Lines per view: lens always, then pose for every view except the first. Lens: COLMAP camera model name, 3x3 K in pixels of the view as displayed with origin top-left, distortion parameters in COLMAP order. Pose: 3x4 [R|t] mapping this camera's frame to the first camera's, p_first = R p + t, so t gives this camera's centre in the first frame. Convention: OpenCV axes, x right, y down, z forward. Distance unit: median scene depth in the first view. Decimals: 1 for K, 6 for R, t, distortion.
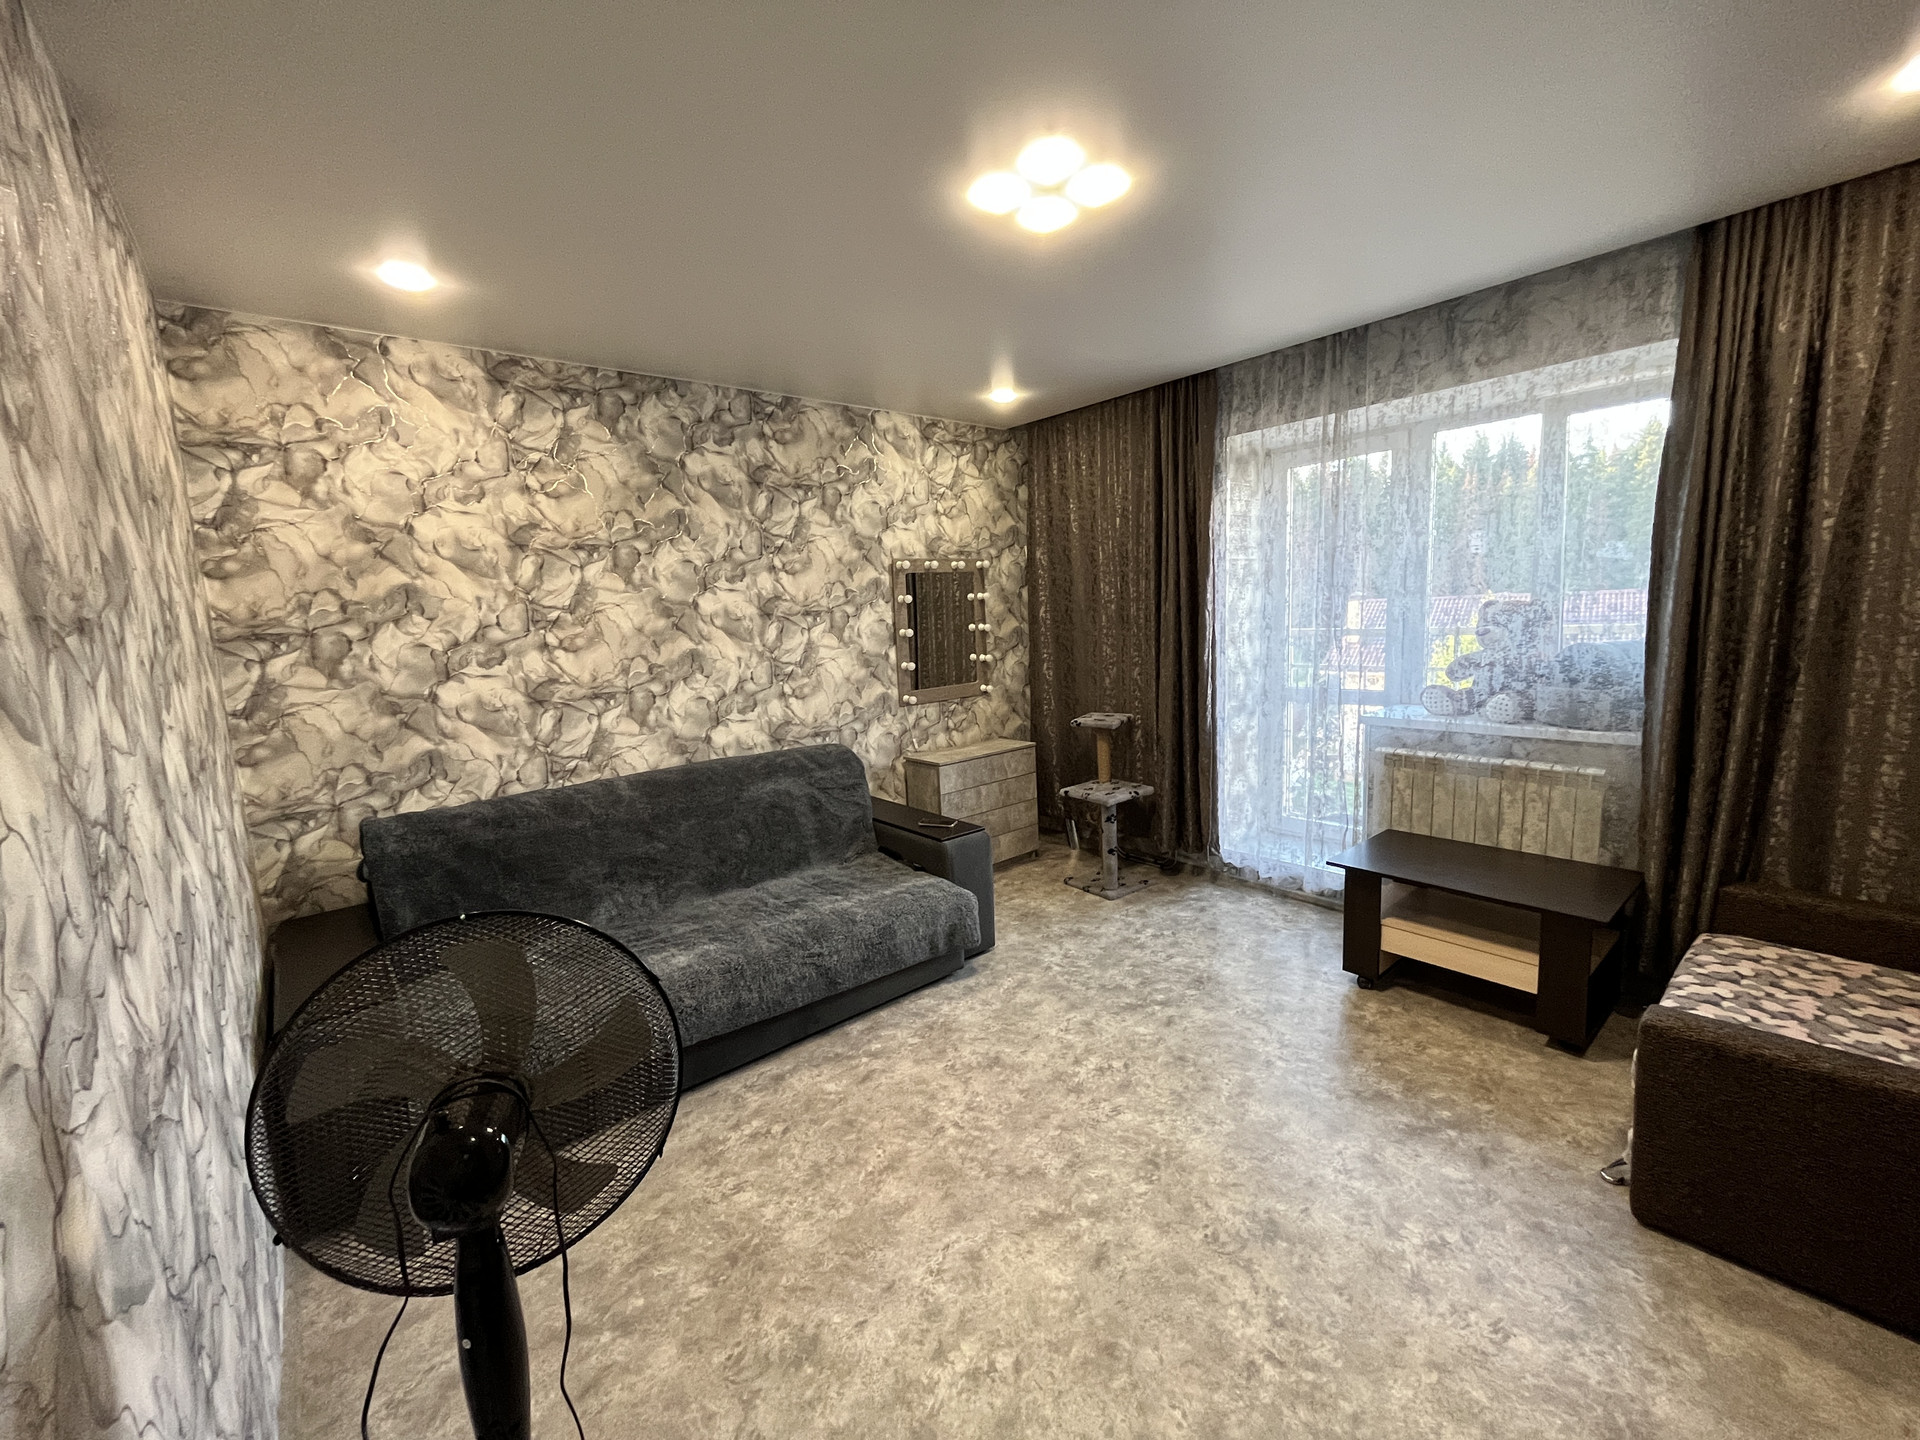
lens RADIAL K [[774.9, 0, 960.0], [0, 774.9, 720.0], [0, 0, 1]] dist [-0.000560, -0.000238]
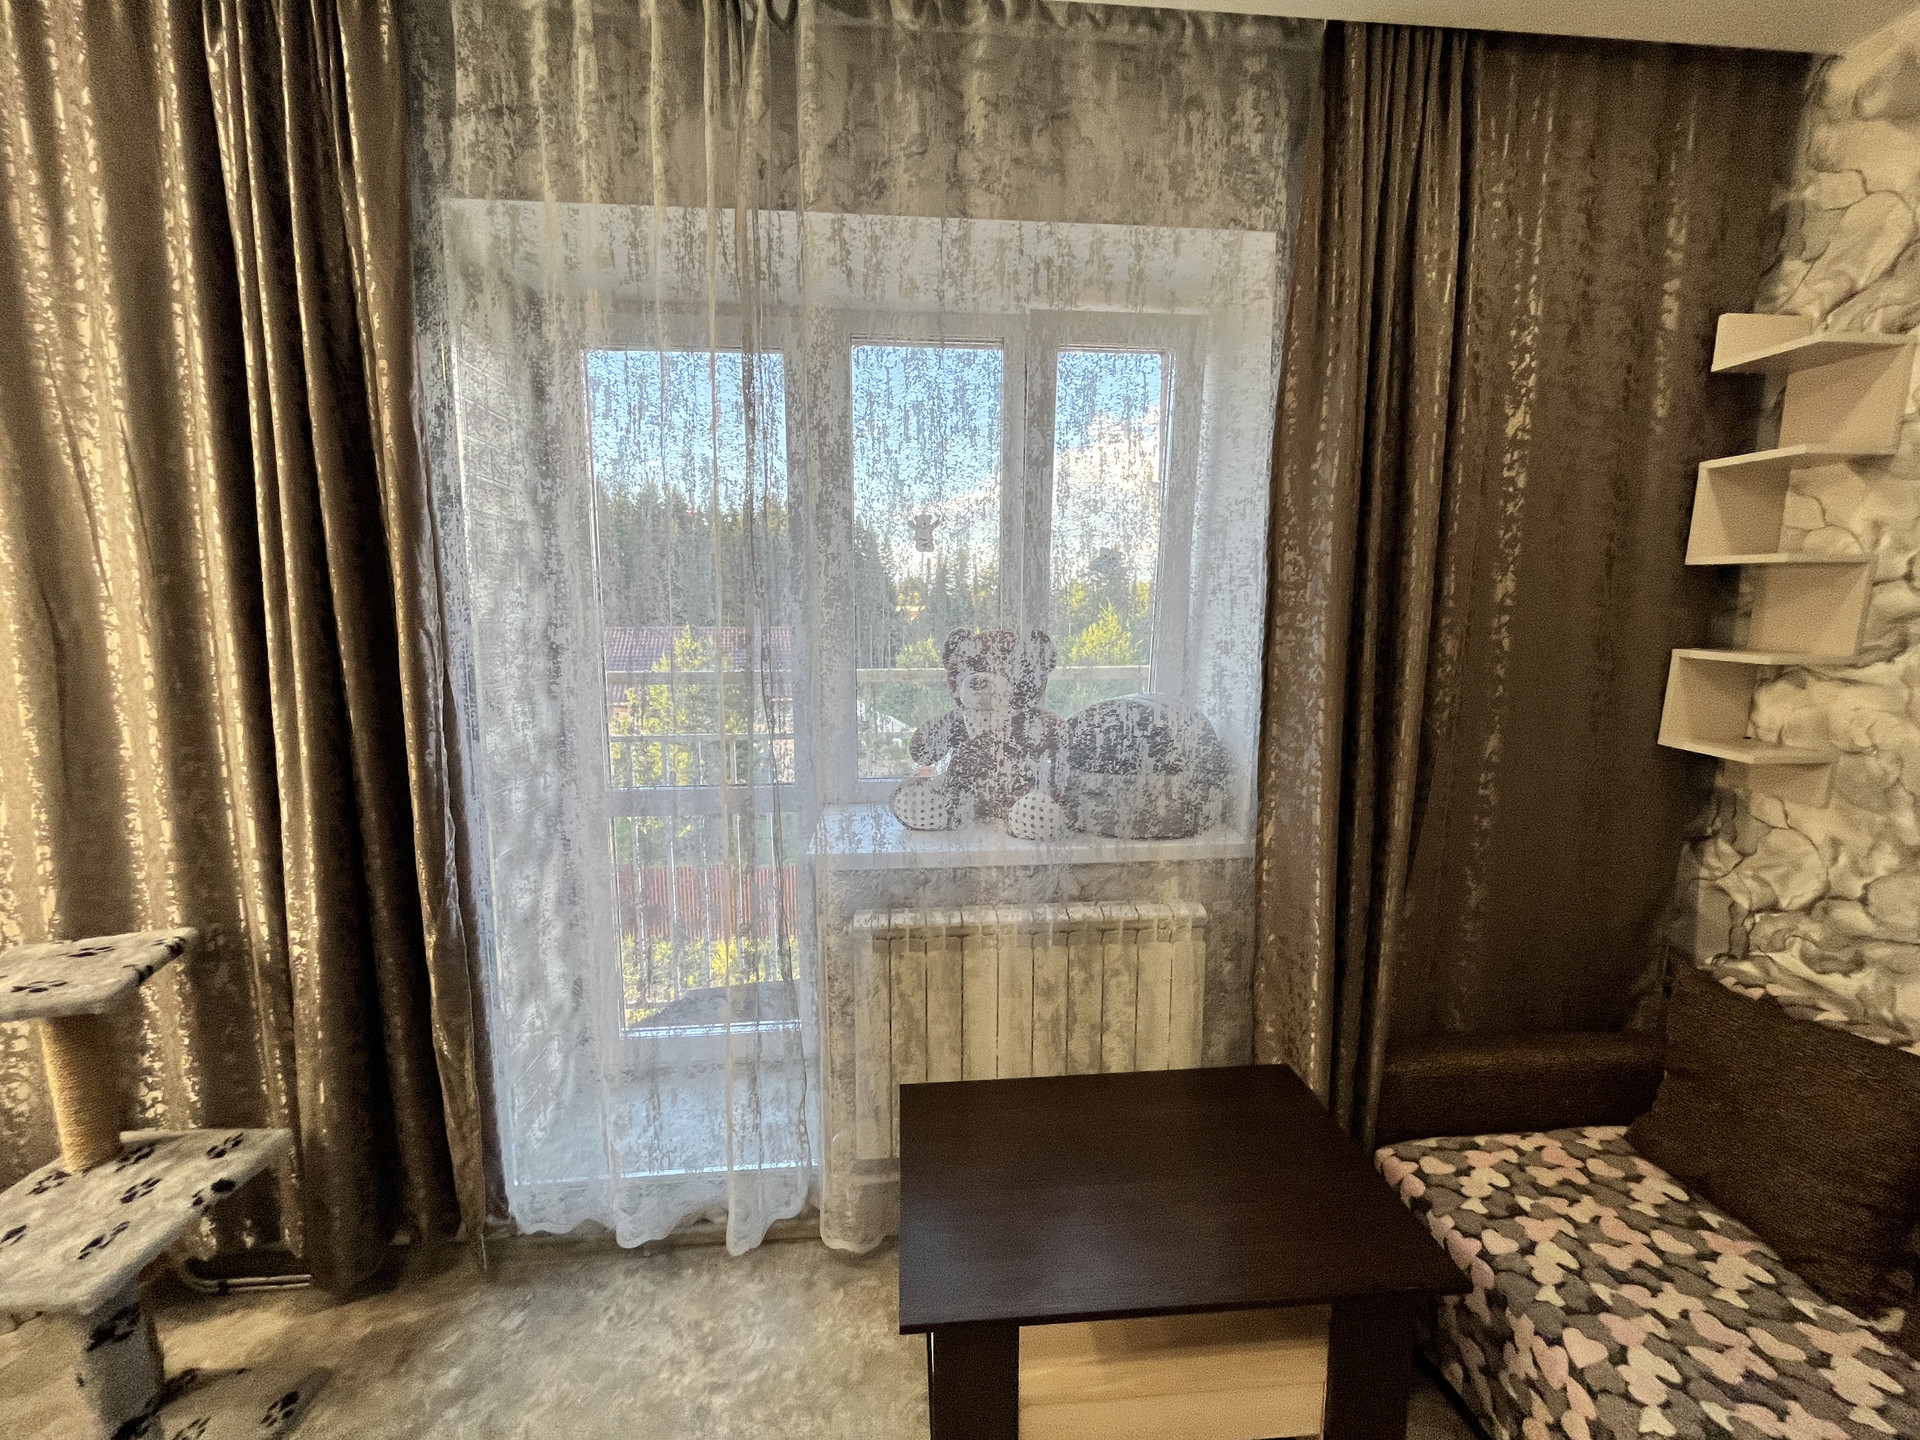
lens RADIAL K [[771.3, 0, 961.6], [0, 771.3, 717.7], [0, 0, 1]] dist [-0.001756, -0.000375]
pose [[0.574735, -0.059206, 0.816195, 0.195921], [0.090171, 0.995888, 0.008745, -0.096423], [-0.813357, 0.068571, 0.577710, 0.695550]]
